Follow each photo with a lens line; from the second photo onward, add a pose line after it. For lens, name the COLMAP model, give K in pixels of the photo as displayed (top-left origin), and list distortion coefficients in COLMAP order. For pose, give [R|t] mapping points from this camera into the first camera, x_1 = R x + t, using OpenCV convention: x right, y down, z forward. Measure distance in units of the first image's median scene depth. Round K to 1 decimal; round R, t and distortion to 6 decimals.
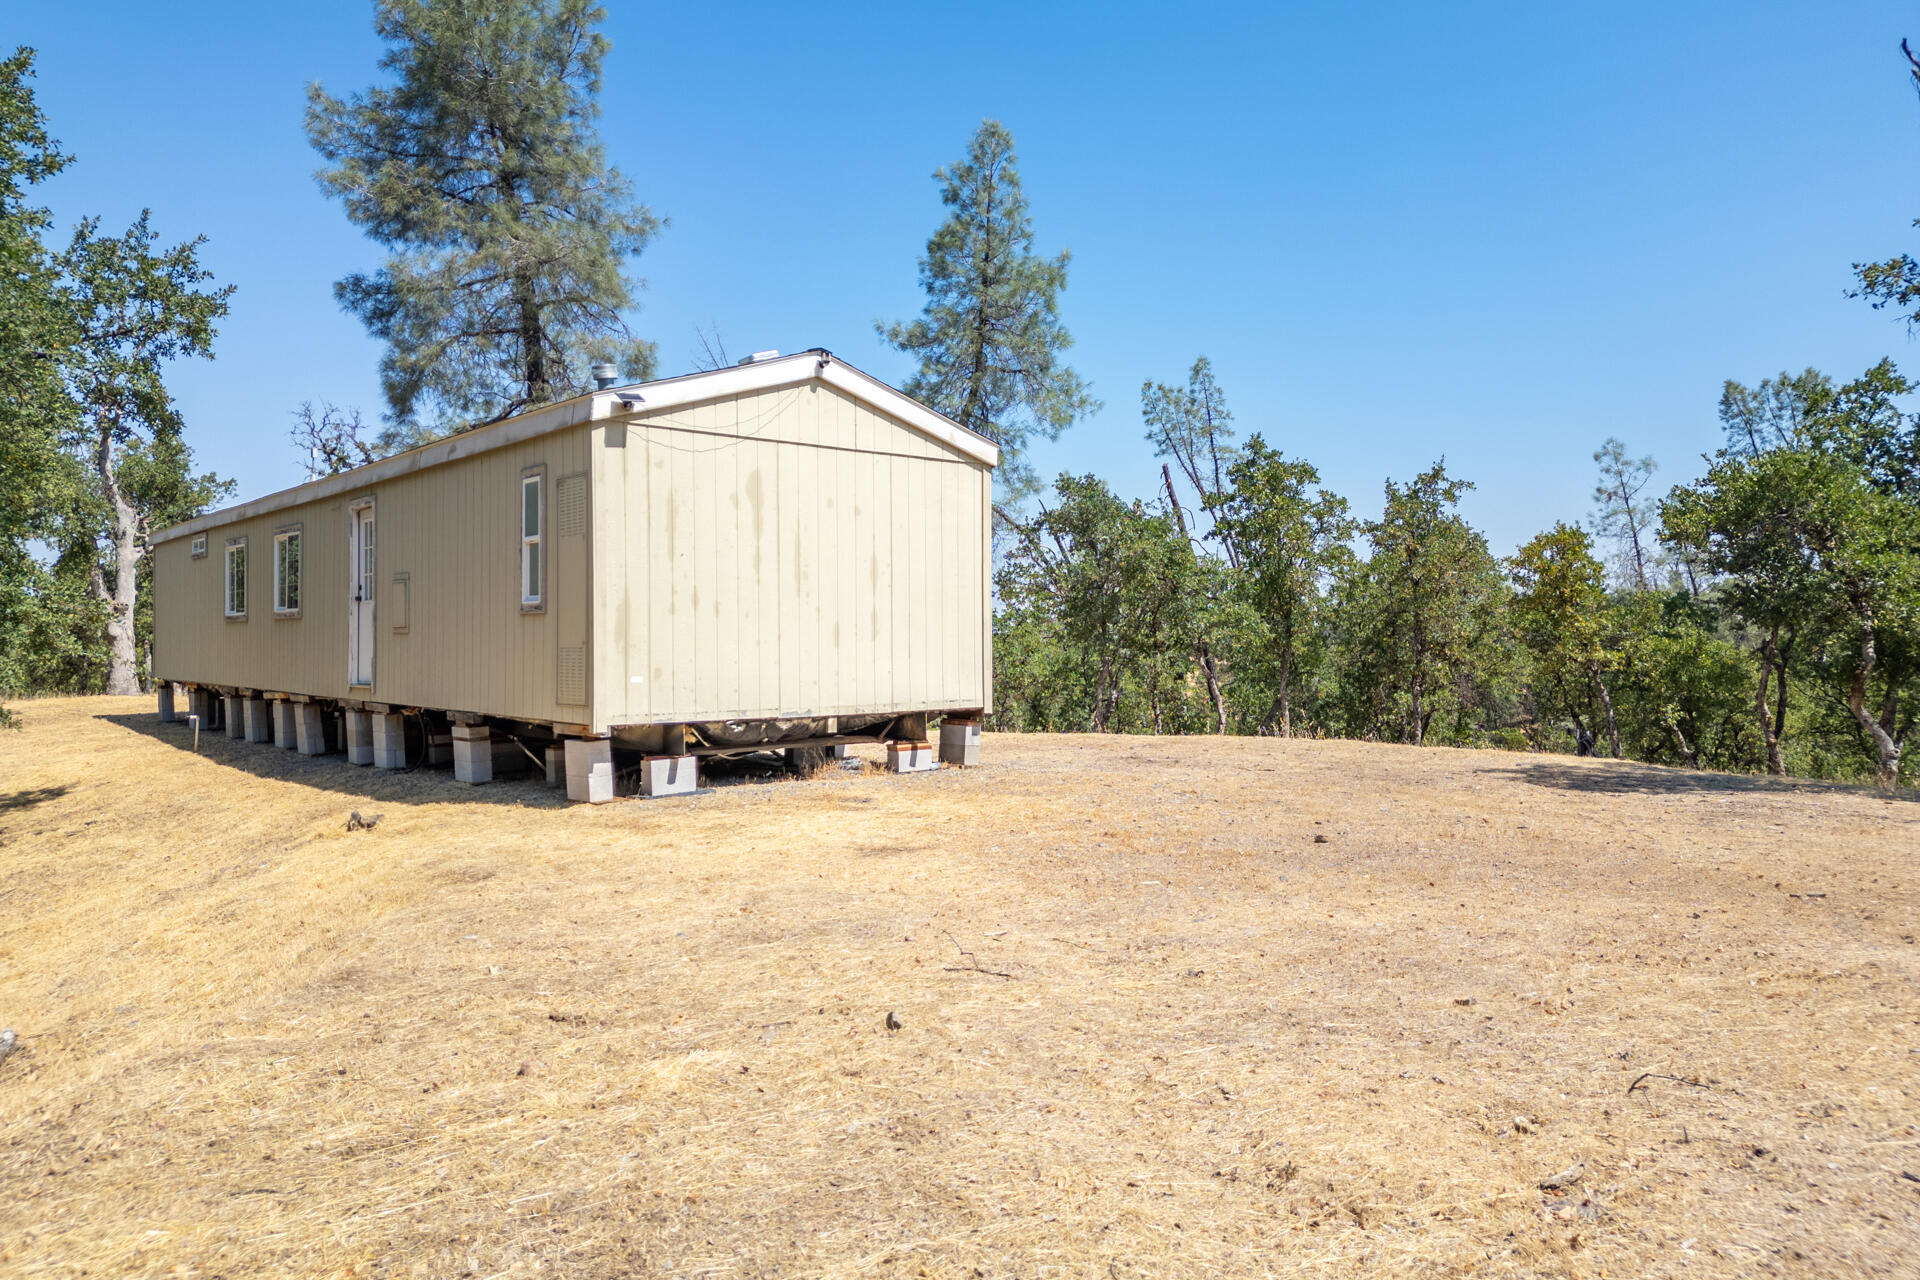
lens RADIAL K [[1342.0, 0, 977.4], [0, 1342.0, 644.1], [0, 0, 1]] dist [0.054038, -0.026838]
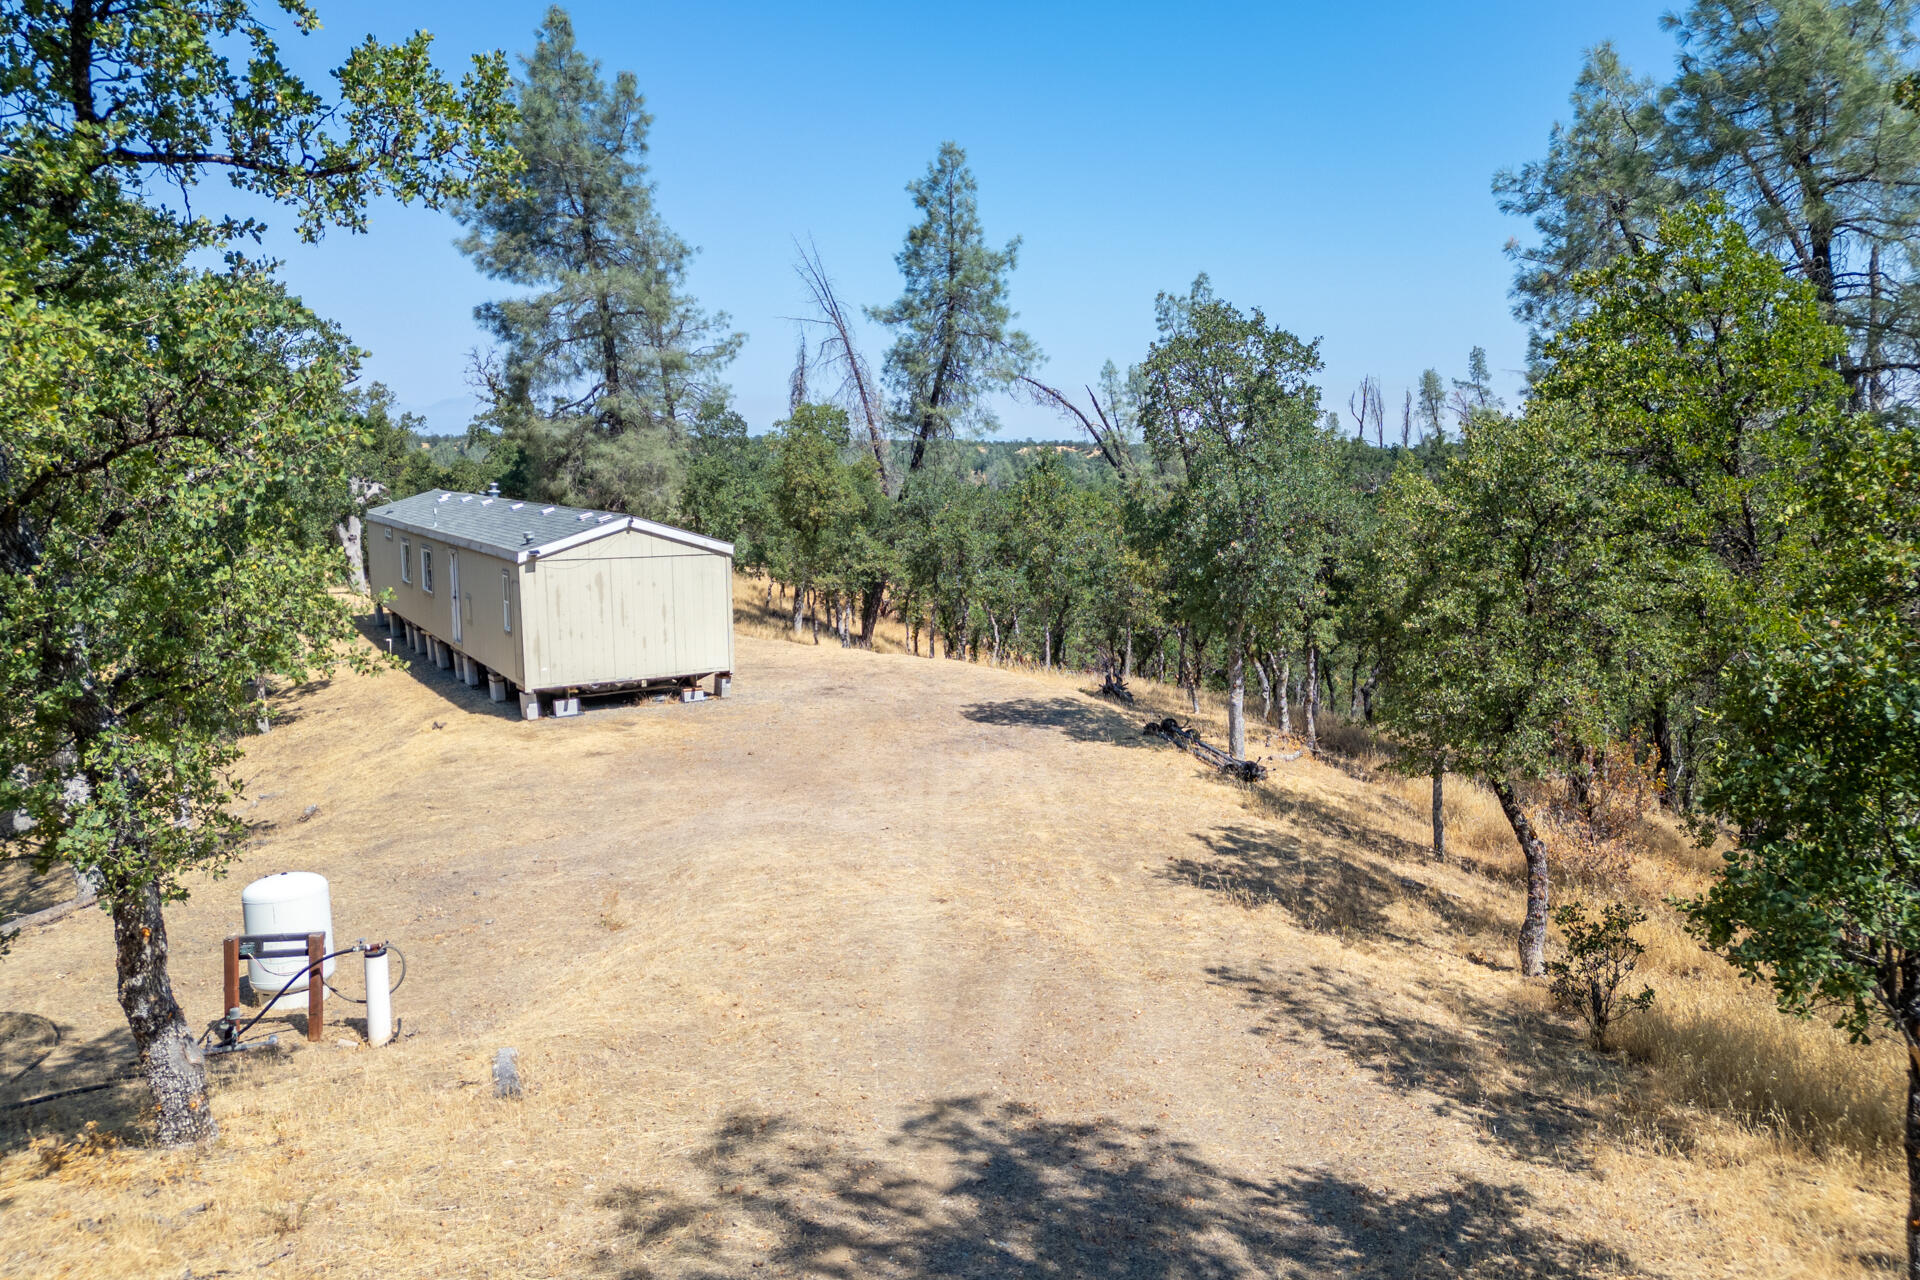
lens RADIAL K [[1342.0, 0, 943.3], [0, 1342.0, 647.5], [0, 0, 1]] dist [0.054038, -0.026838]
pose [[0.987082, 0.020550, -0.158890, 0.710973], [0.001884, 0.990182, 0.139769, -0.298859], [0.160202, -0.138263, 0.977353, -1.041783]]
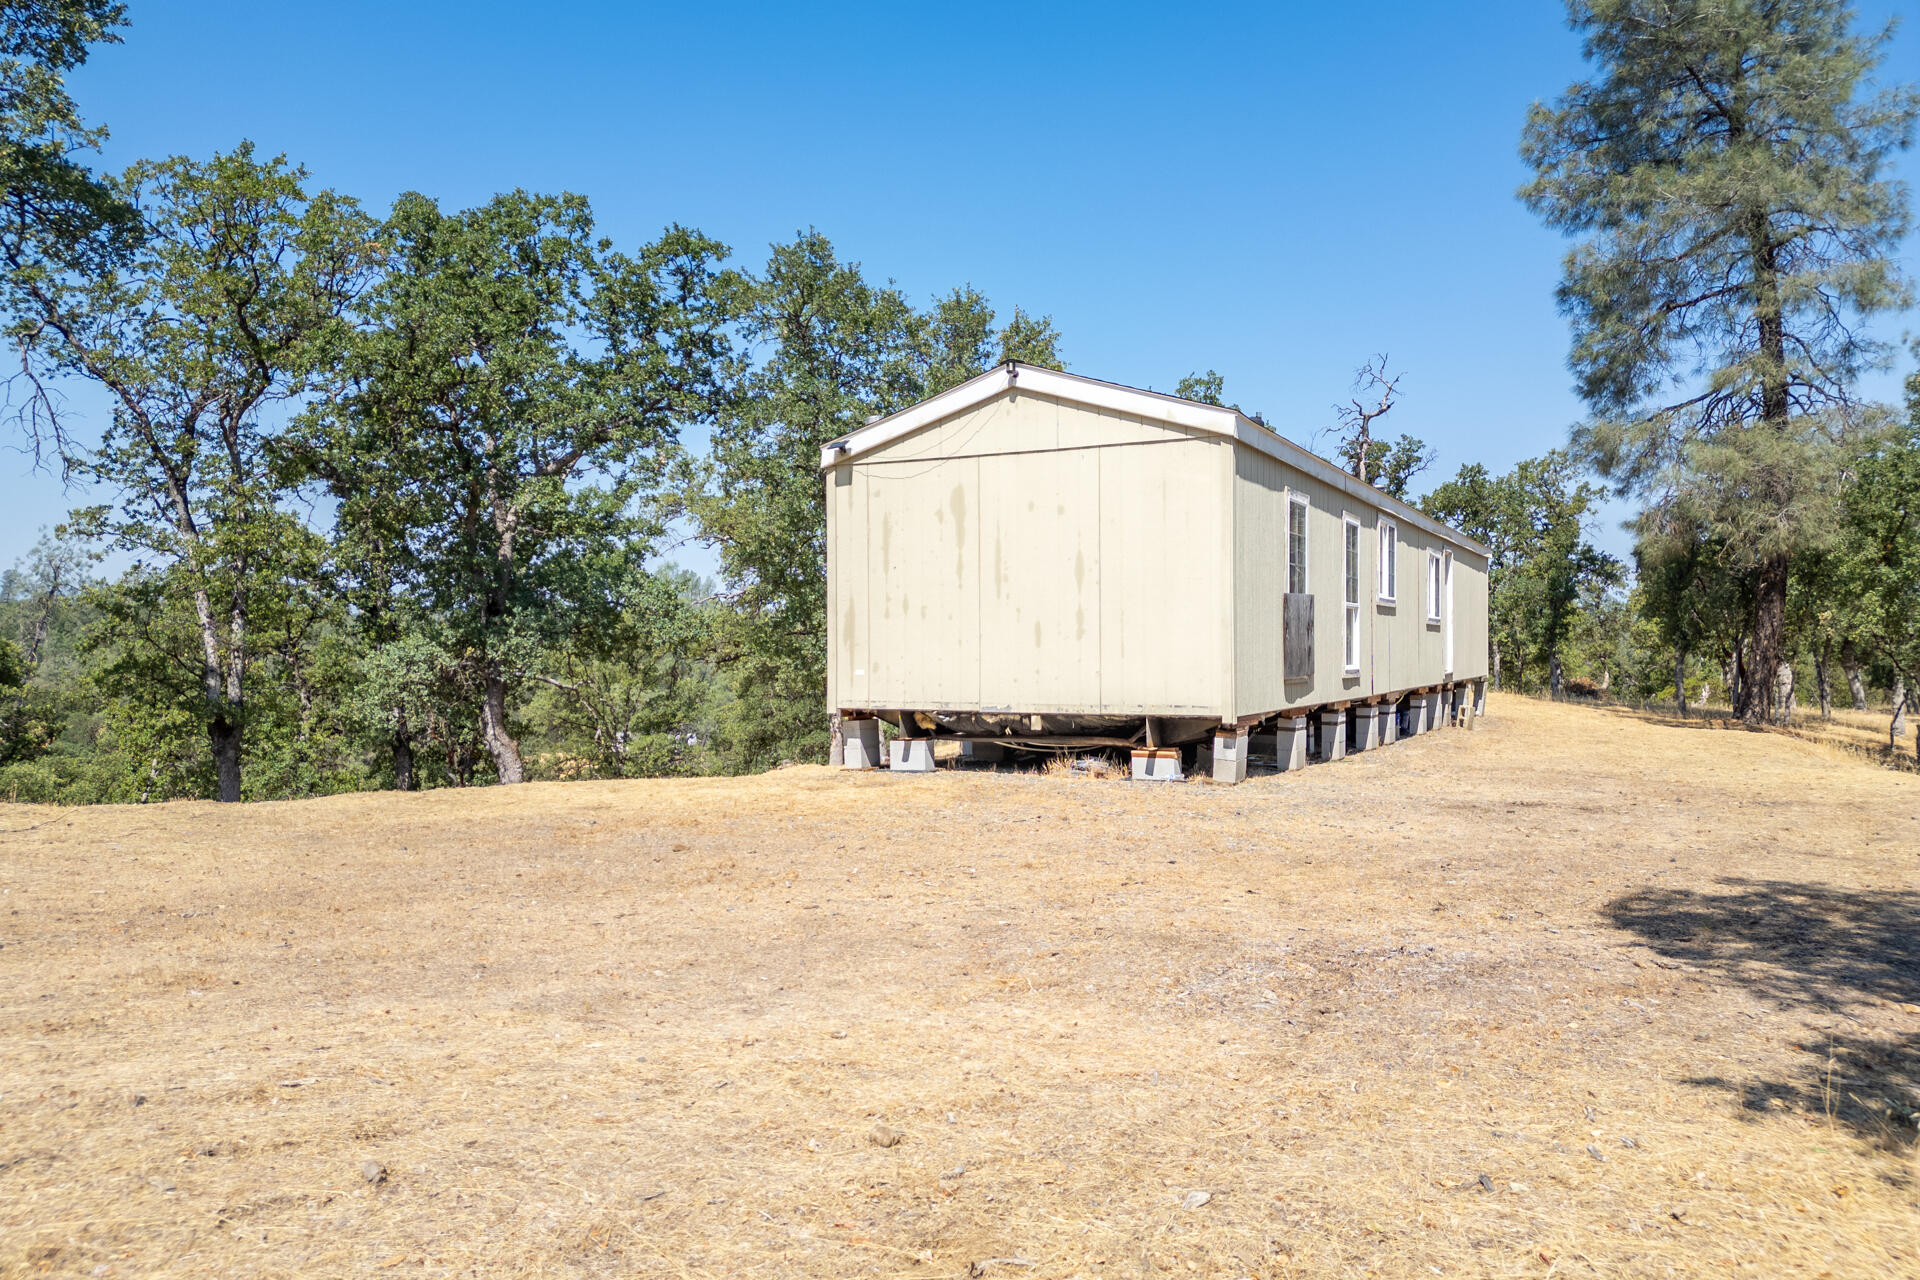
lens RADIAL K [[1342.0, 0, 949.3], [0, 1342.0, 640.1], [0, 0, 1]] dist [0.054038, -0.026838]
pose [[0.356709, -0.003476, -0.934209, 0.810622], [-0.000657, 0.999992, -0.003971, 0.001605], [0.934215, 0.002030, 0.356704, 0.564761]]
